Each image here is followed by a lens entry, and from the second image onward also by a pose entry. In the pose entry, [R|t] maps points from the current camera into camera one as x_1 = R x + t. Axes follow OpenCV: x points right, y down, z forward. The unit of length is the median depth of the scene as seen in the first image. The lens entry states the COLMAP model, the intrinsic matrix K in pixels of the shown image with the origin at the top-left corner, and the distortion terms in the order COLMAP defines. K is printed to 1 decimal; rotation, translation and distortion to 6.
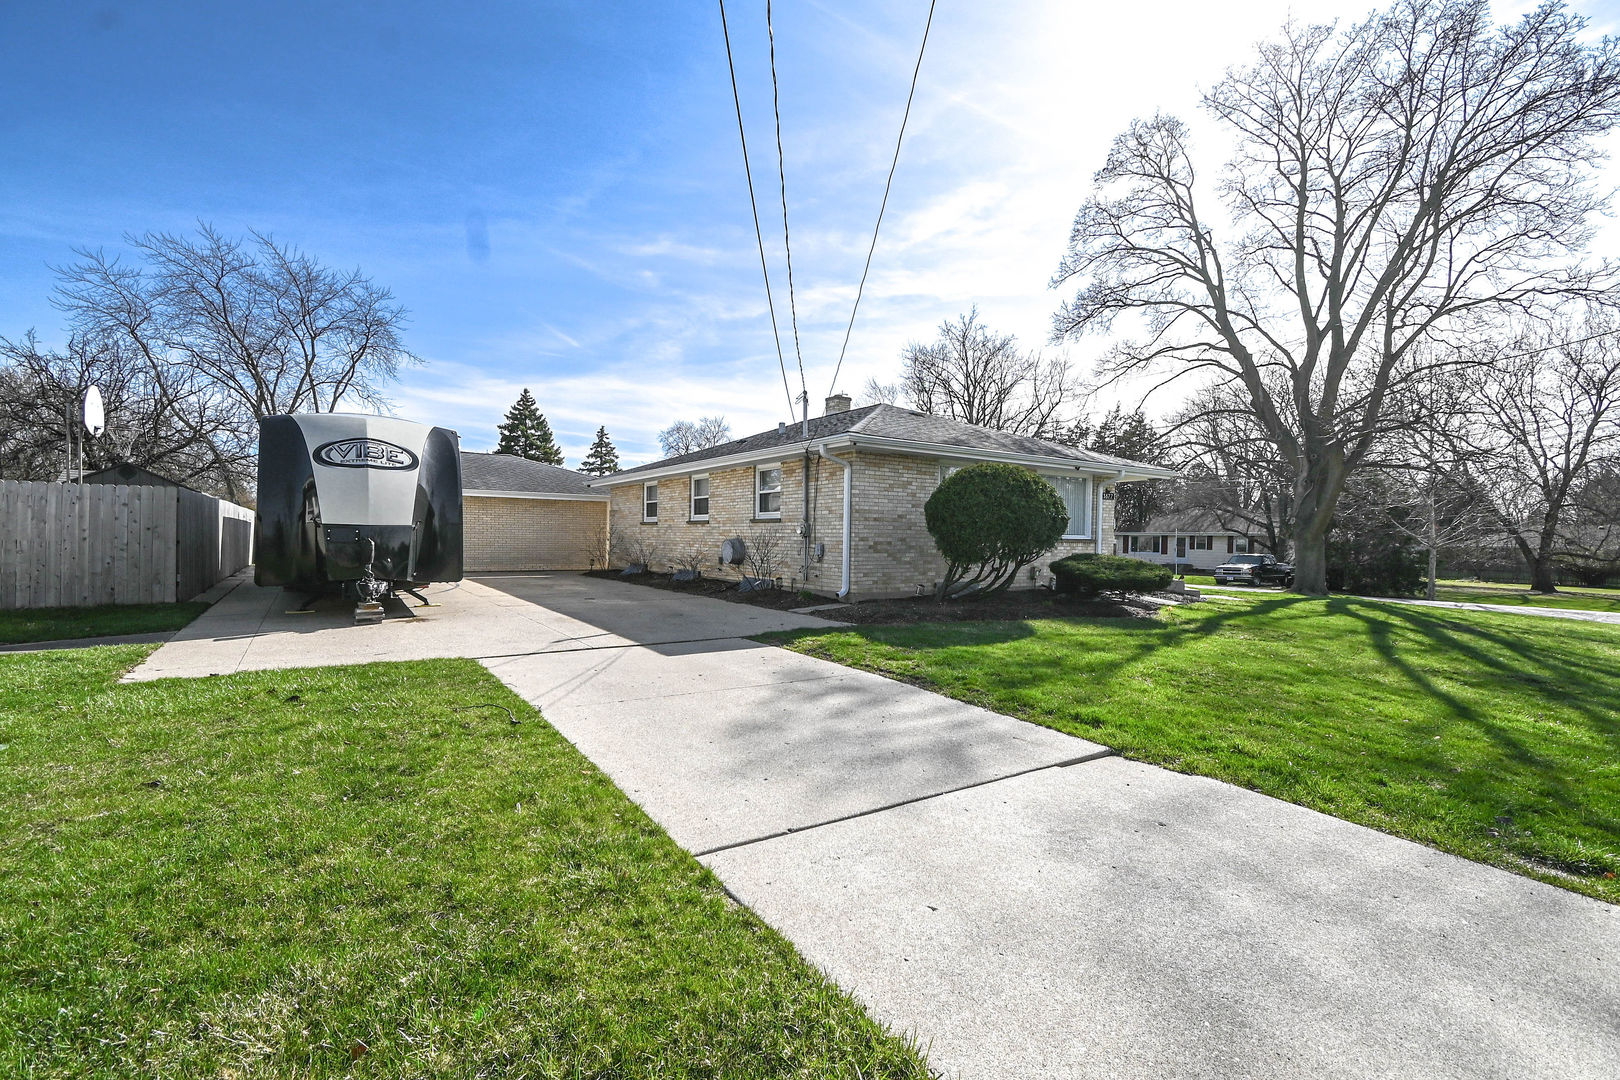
lens RADIAL K [[711.6, 0, 801.8], [0, 711.6, 546.8], [0, 0, 1]] dist [0.005673, -0.004587]
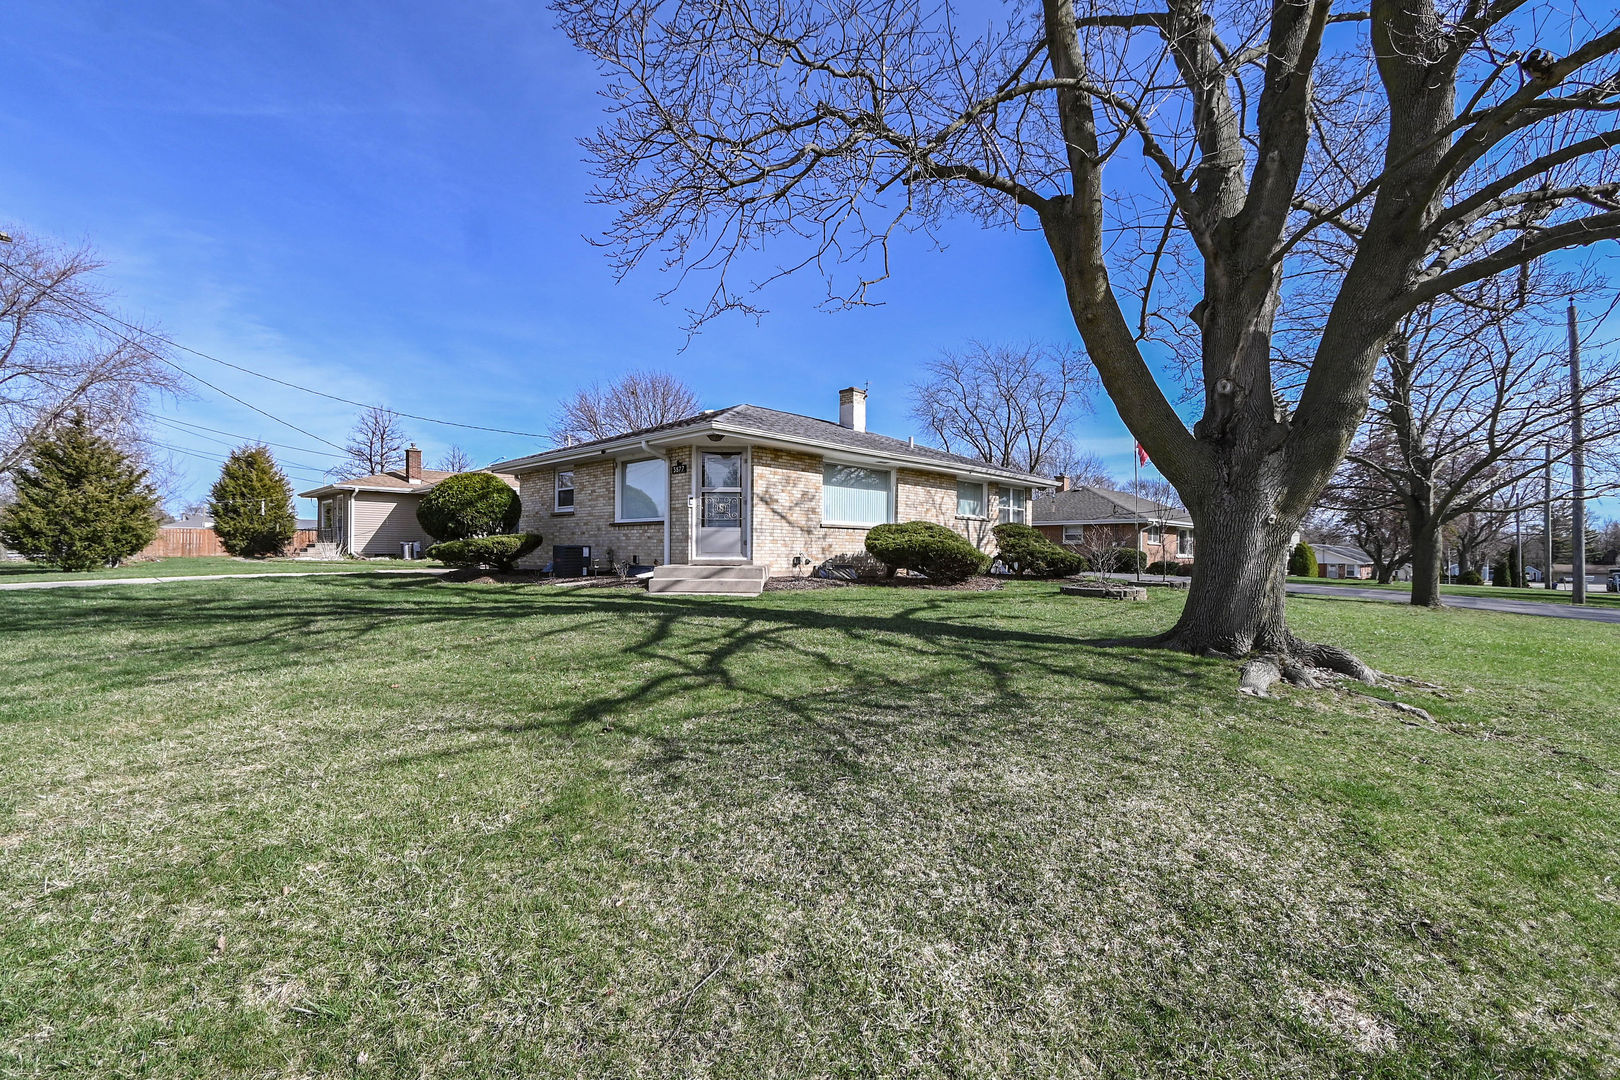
lens RADIAL K [[711.6, 0, 801.8], [0, 711.6, 546.8], [0, 0, 1]] dist [0.005673, -0.004587]
pose [[0.192249, -0.021773, -0.981105, 1.127893], [-0.018554, 0.999494, -0.025817, 0.036278], [0.981171, 0.023167, 0.191748, 0.853300]]
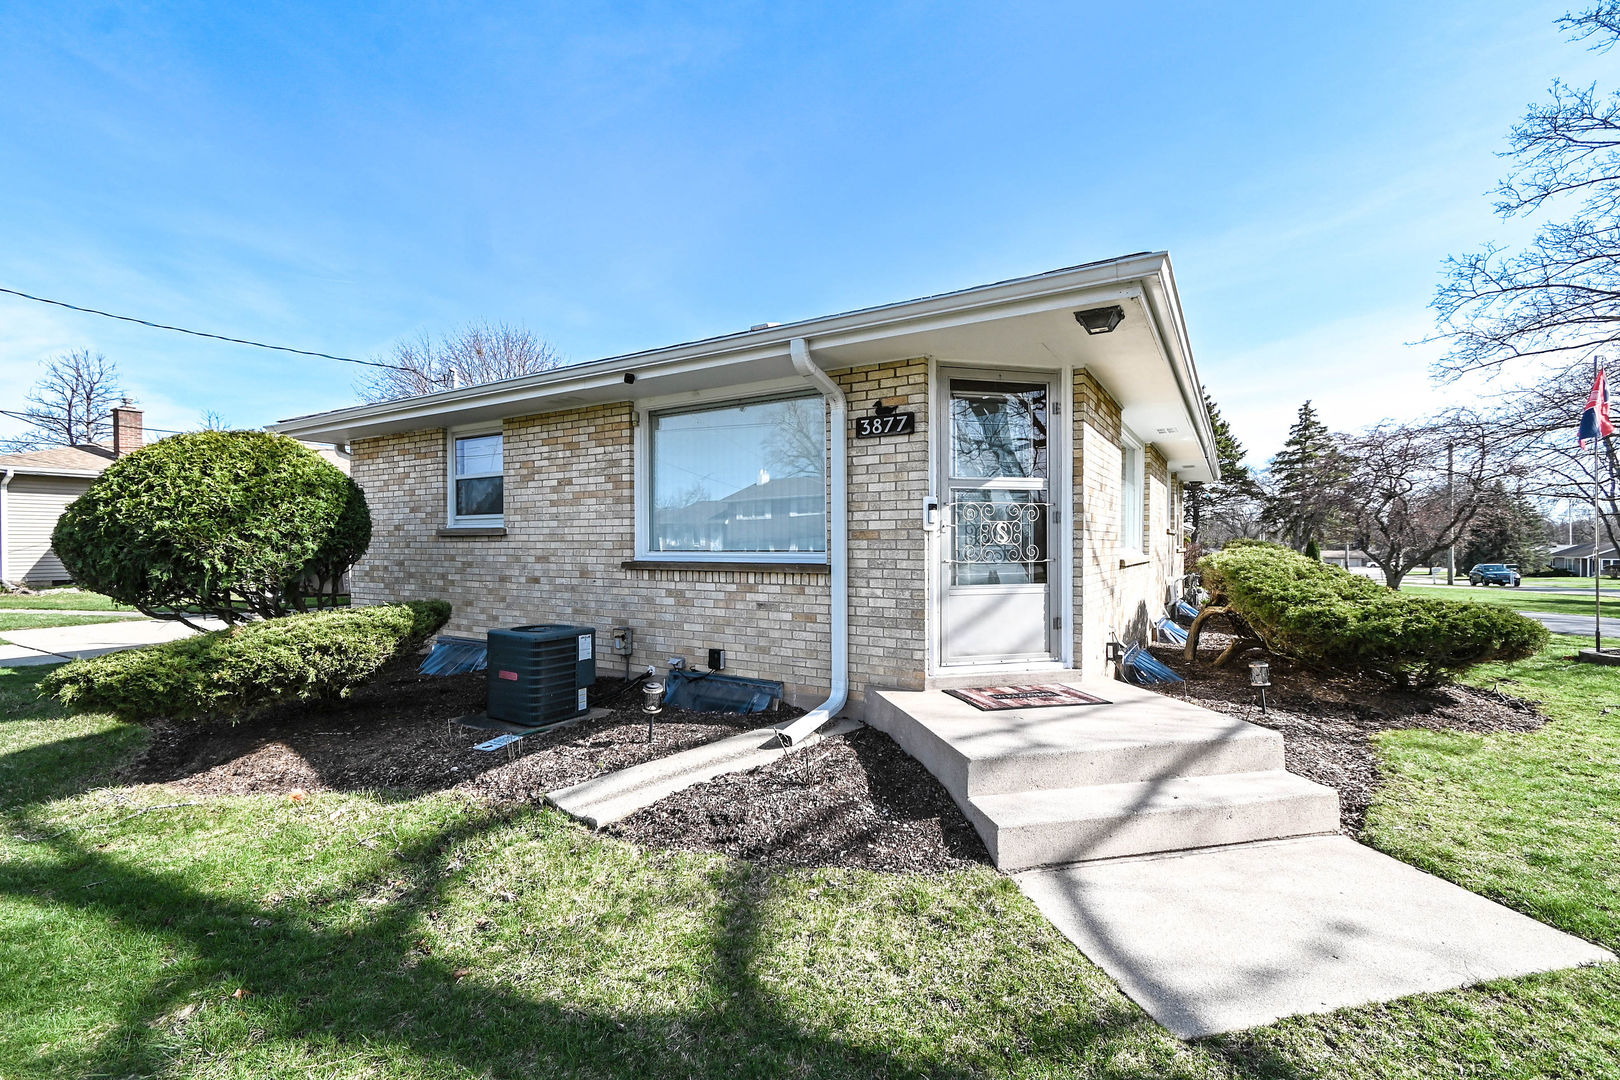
lens RADIAL K [[710.6, 0, 804.8], [0, 710.6, 549.0], [0, 0, 1]] dist [0.007061, -0.004992]
pose [[0.413708, -0.009528, -0.910360, 0.605735], [-0.004483, 0.999912, -0.012503, -0.011340], [0.910399, 0.009253, 0.413629, 0.729820]]
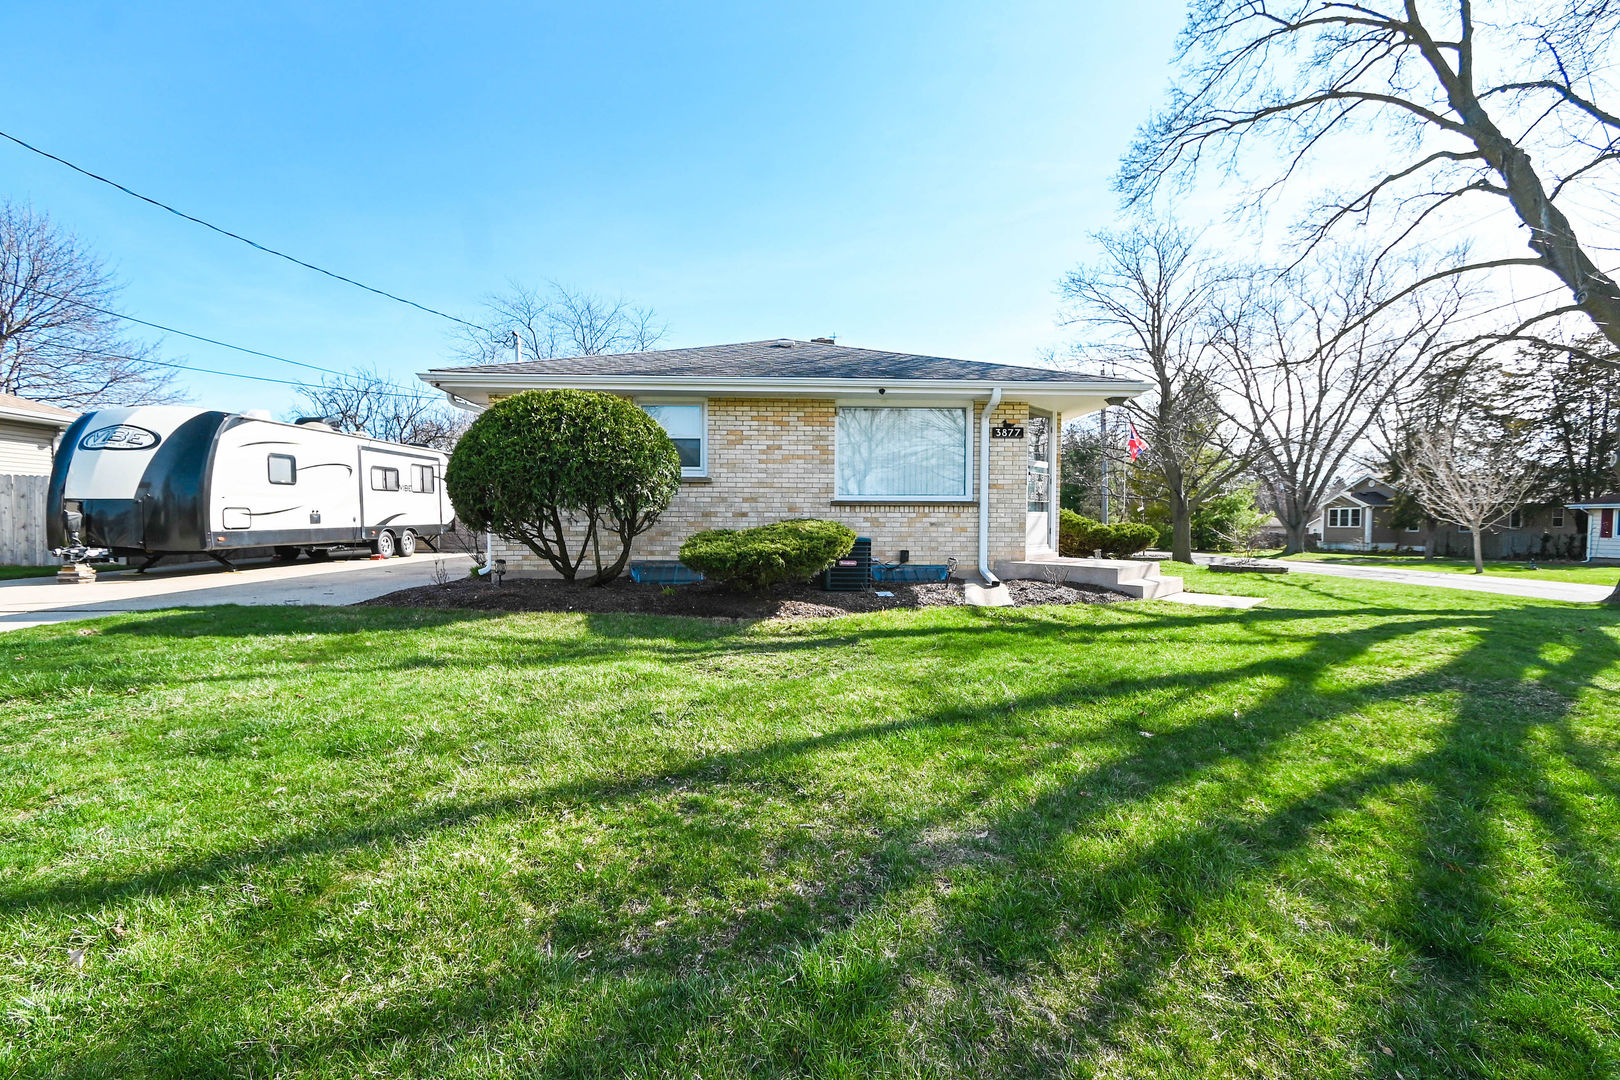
lens RADIAL K [[710.6, 0, 804.8], [0, 710.6, 549.0], [0, 0, 1]] dist [0.007061, -0.004992]
pose [[0.861060, 0.007019, -0.508455, 0.517766], [0.003313, 0.999806, 0.019412, 0.017001], [0.508492, -0.018400, 0.860870, 0.314251]]
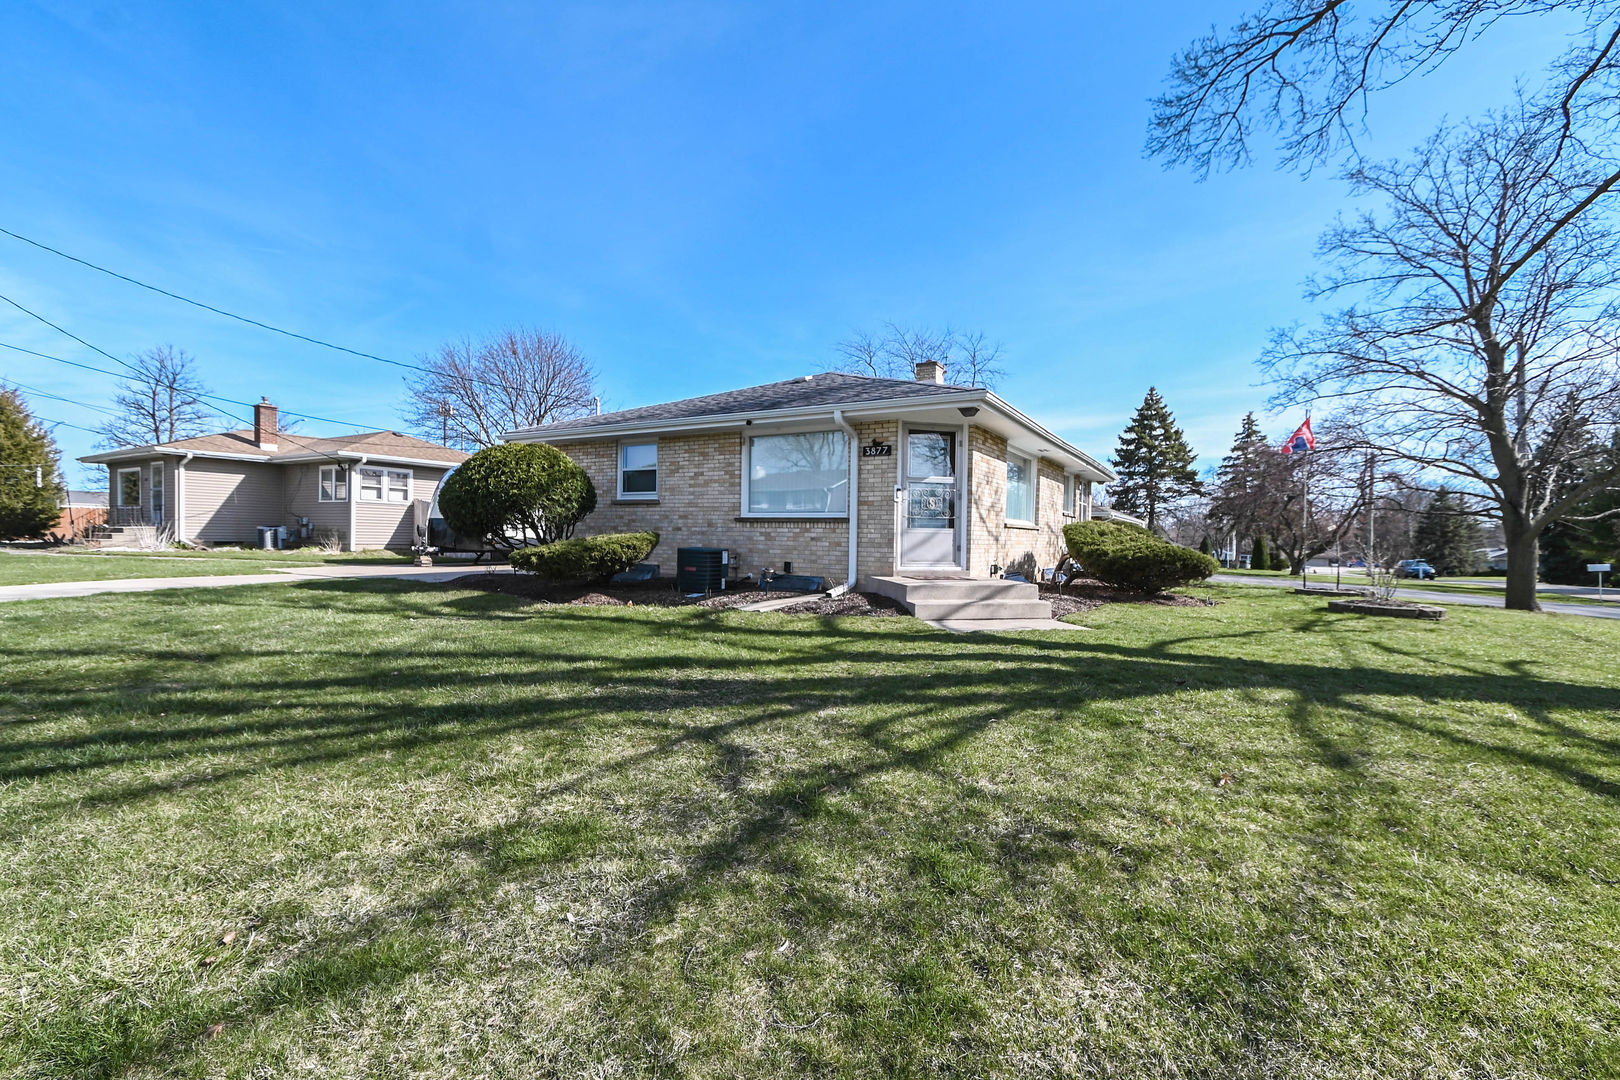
lens RADIAL K [[710.6, 0, 804.8], [0, 710.6, 549.0], [0, 0, 1]] dist [0.007061, -0.004992]
pose [[0.428974, 0.008003, -0.903281, 0.859332], [-0.023213, 0.999728, -0.002167, 0.018812], [0.903018, 0.021898, 0.429044, 0.576191]]
